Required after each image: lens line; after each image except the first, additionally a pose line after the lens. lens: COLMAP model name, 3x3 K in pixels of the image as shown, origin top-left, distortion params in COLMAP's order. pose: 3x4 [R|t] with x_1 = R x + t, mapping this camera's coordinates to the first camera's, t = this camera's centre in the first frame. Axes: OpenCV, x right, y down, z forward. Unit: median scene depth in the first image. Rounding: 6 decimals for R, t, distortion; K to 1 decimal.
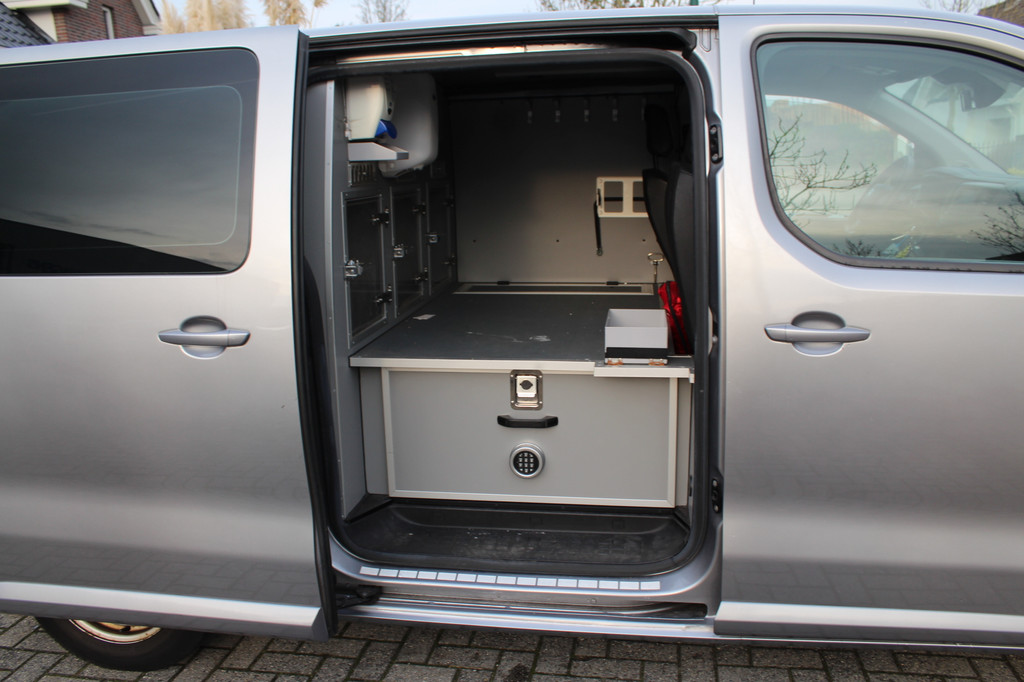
lens RADIAL K [[847.3, 0, 509.6], [0, 847.3, 333.2], [0, 0, 1]] dist [-0.128623, 0.014829]
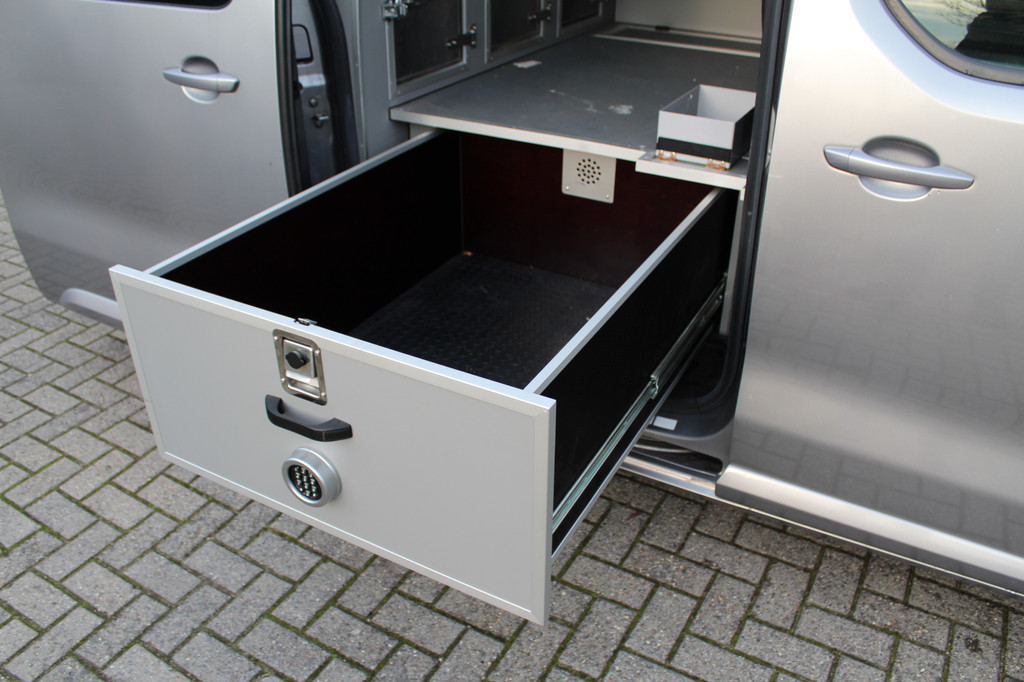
lens RADIAL K [[847.3, 0, 513.8], [0, 847.3, 349.8], [0, 0, 1]] dist [-0.128623, 0.014829]
pose [[0.936852, 0.201635, -0.285748, 0.253278], [-0.092401, 0.930739, 0.353818, -0.063359], [0.337298, -0.305072, 0.890596, 0.182624]]
